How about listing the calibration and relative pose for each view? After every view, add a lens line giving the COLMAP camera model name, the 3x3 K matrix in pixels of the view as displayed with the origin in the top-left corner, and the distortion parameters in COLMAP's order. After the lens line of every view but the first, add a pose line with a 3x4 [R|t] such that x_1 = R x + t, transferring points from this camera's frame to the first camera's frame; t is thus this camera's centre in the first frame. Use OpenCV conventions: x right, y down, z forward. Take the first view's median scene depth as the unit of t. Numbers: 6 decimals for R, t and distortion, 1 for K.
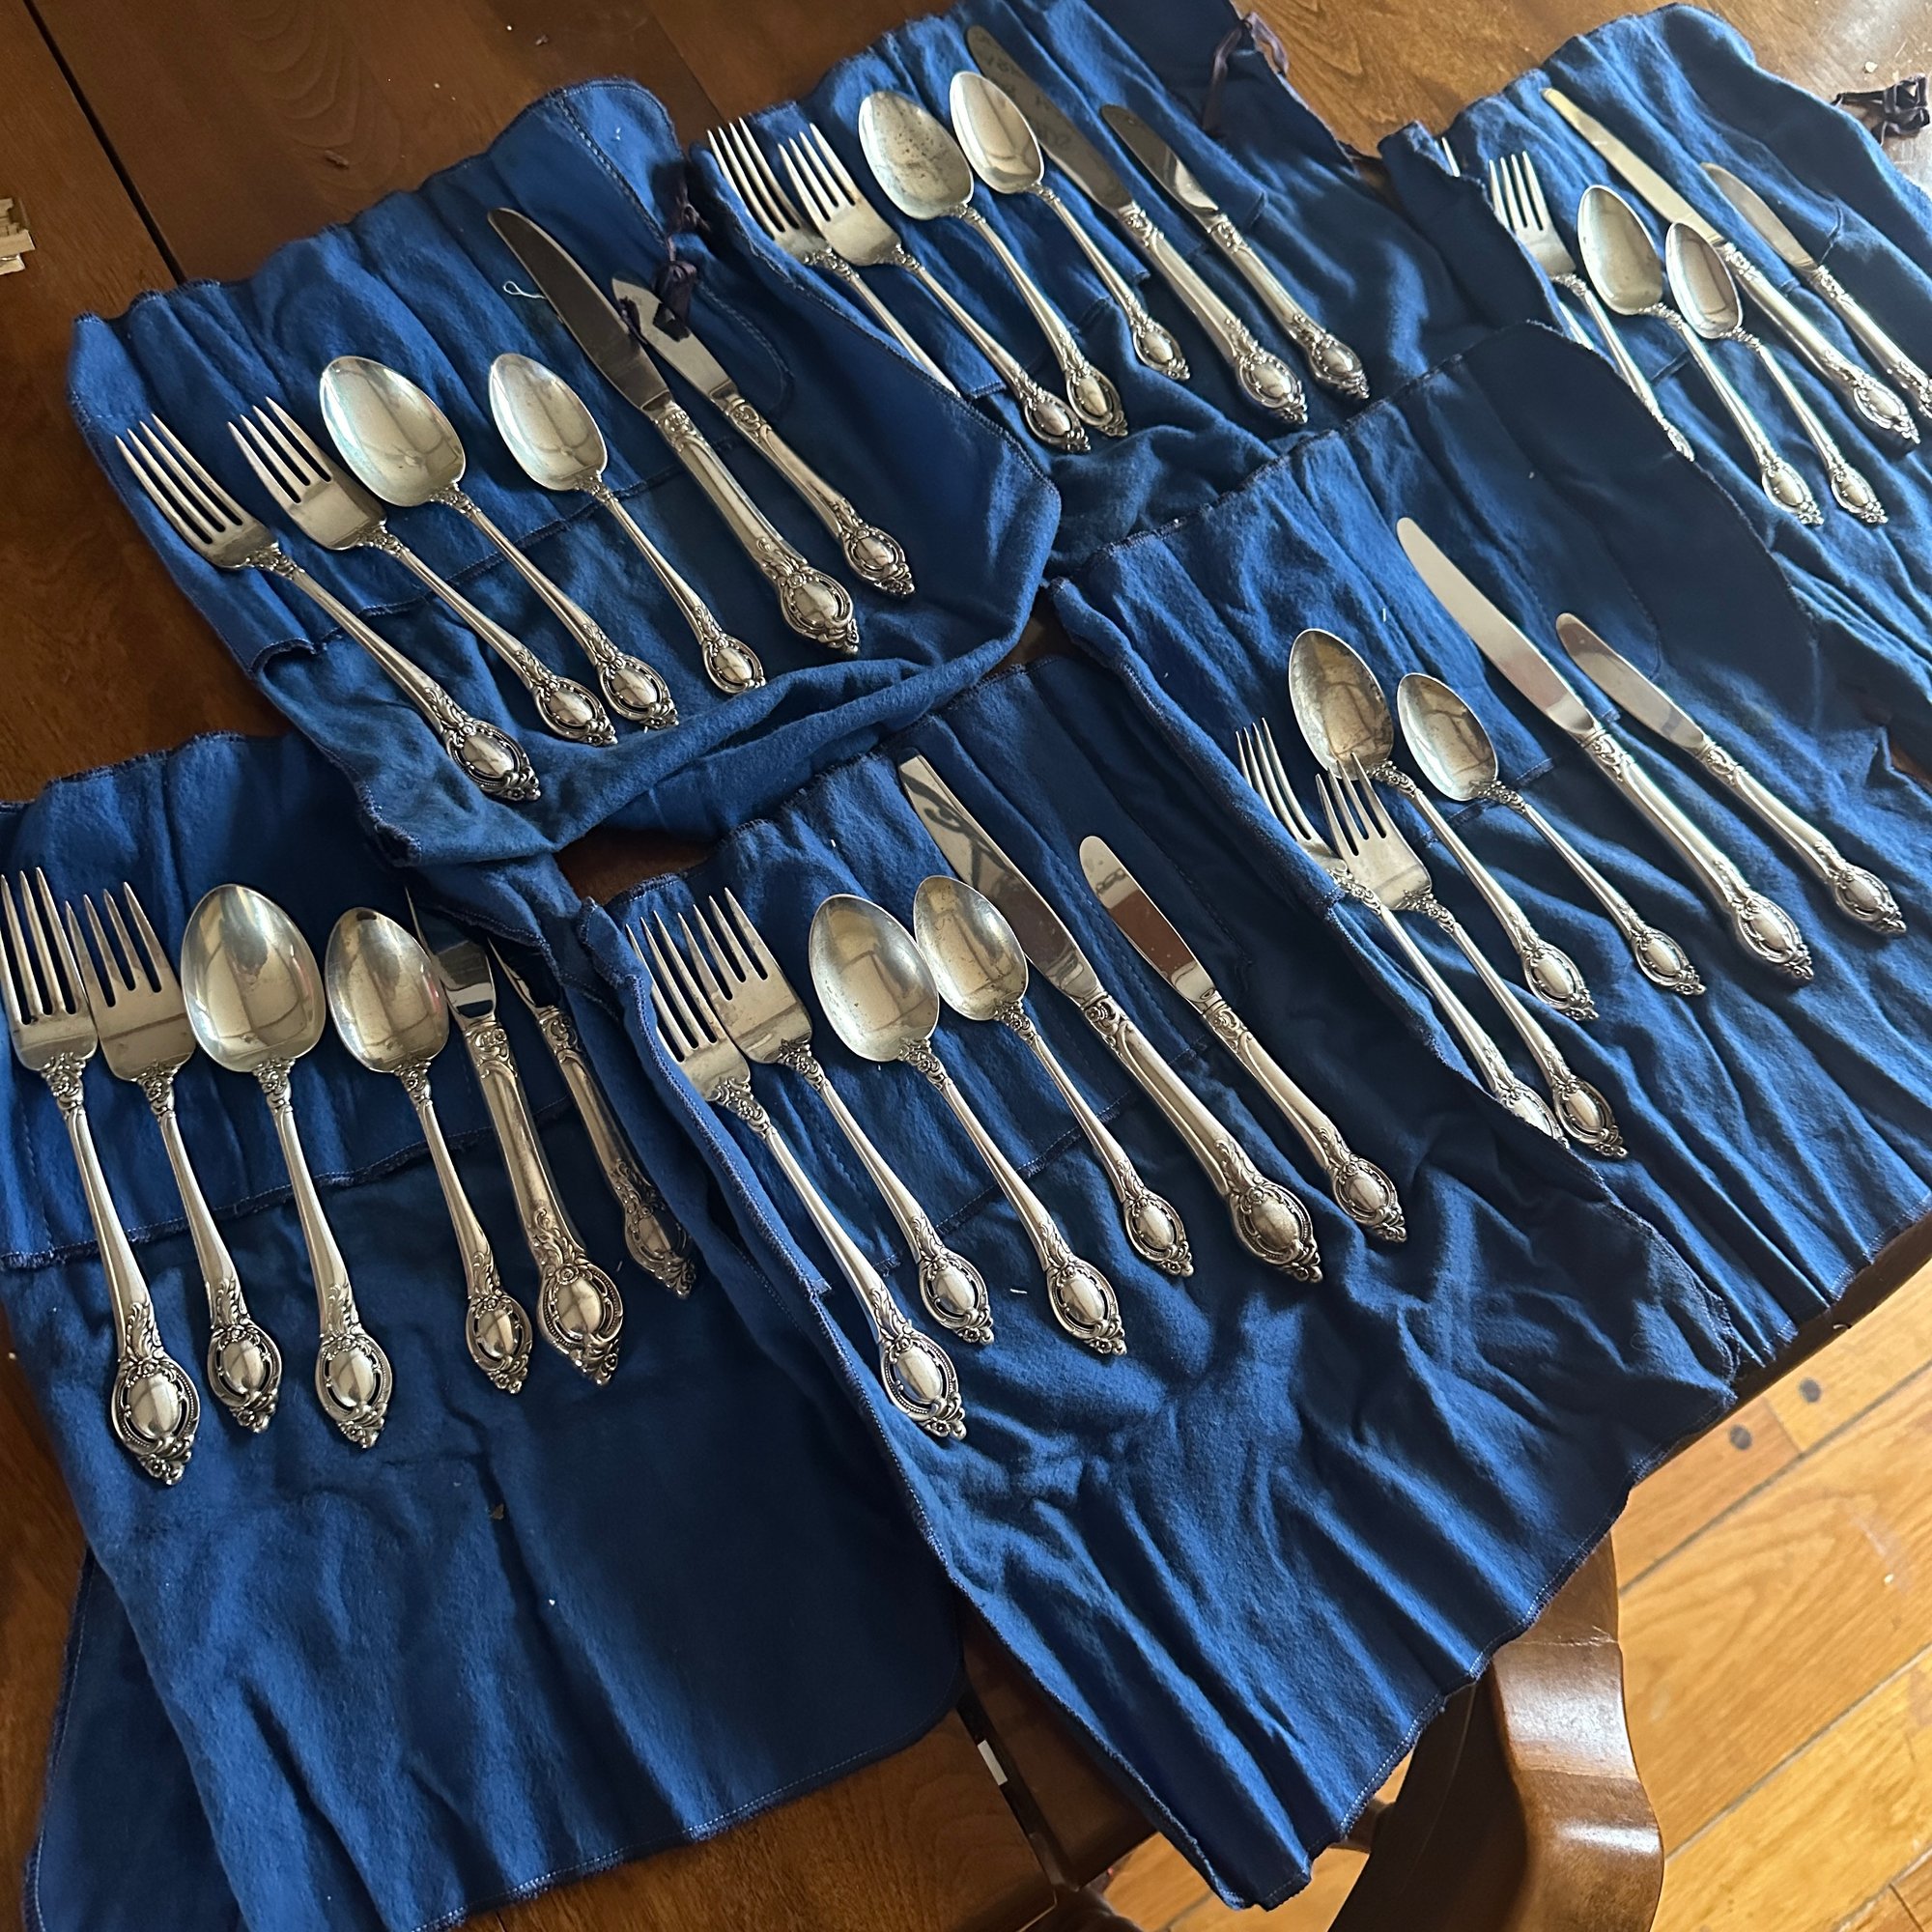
lens RADIAL K [[2032.6, 0, 966.0], [0, 2032.6, 966.0], [0, 0, 1]] dist [0.257519, -0.911027]
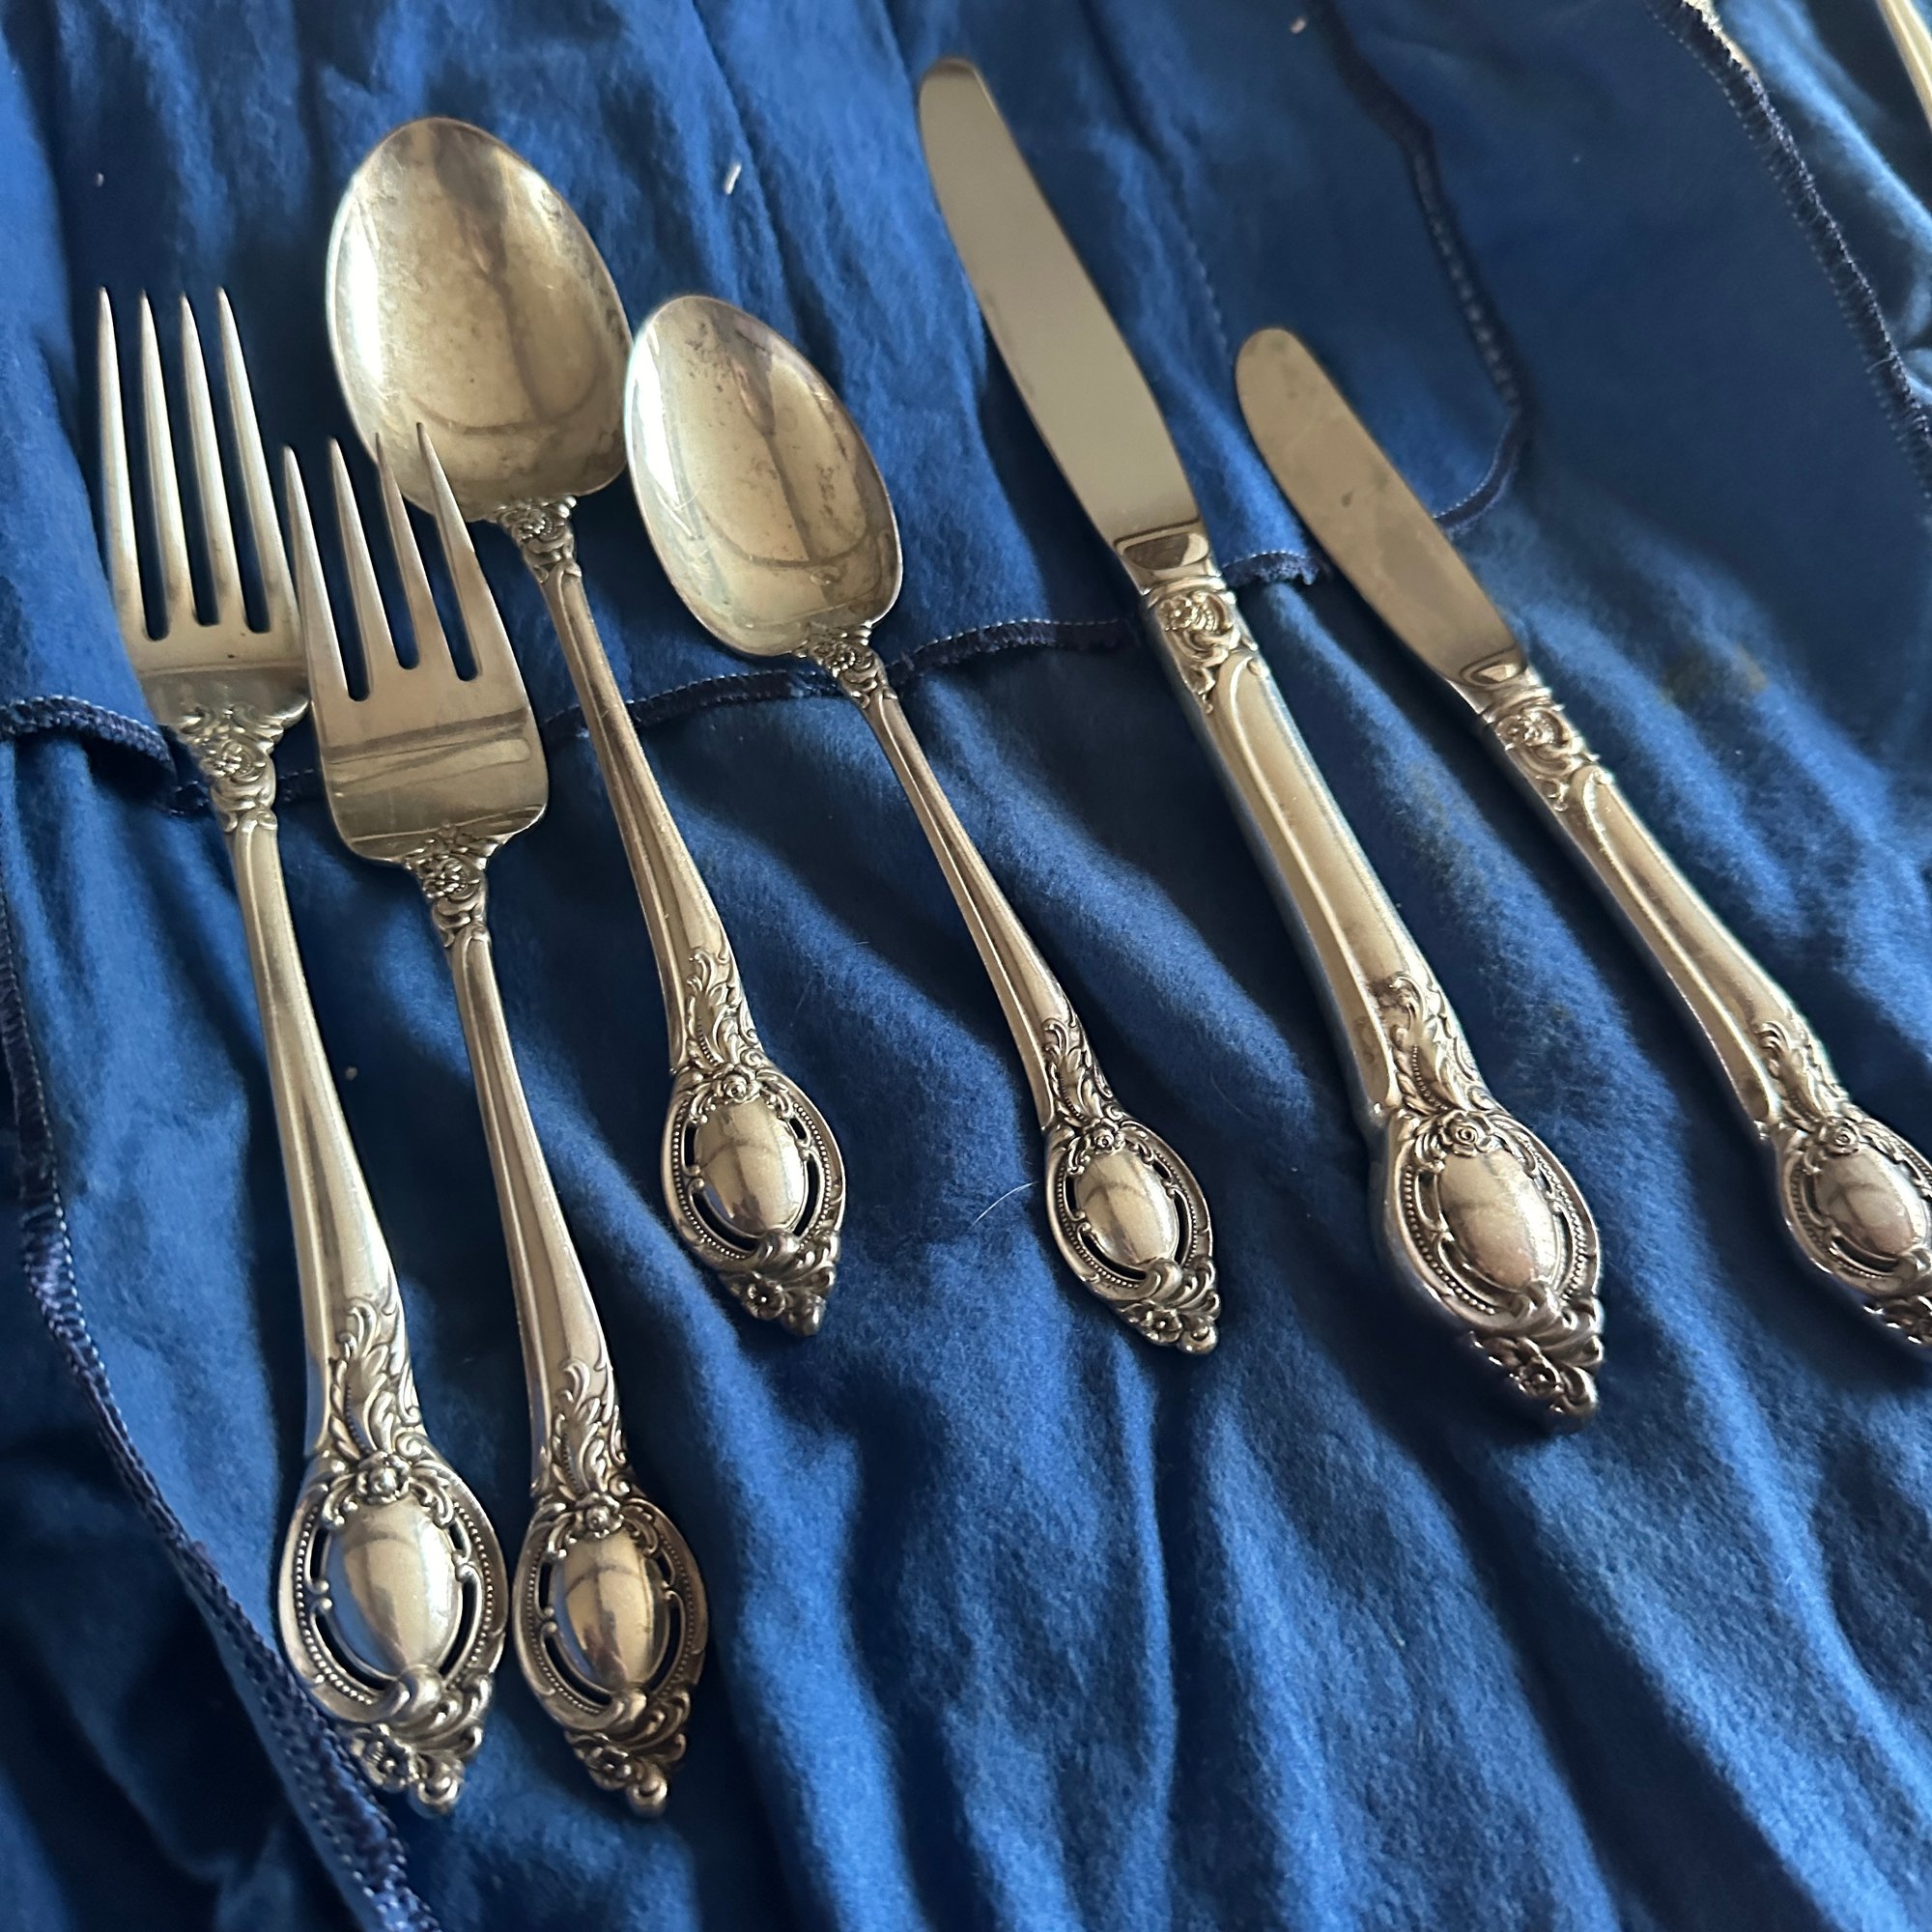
lens RADIAL K [[2032.6, 0, 966.0], [0, 2032.6, 966.0], [0, 0, 1]] dist [0.257519, -0.911027]
pose [[0.940667, 0.231437, -0.248160, 0.378871], [-0.264820, 0.957955, -0.110417, 0.001135], [0.212171, 0.169583, 0.962406, 0.673412]]
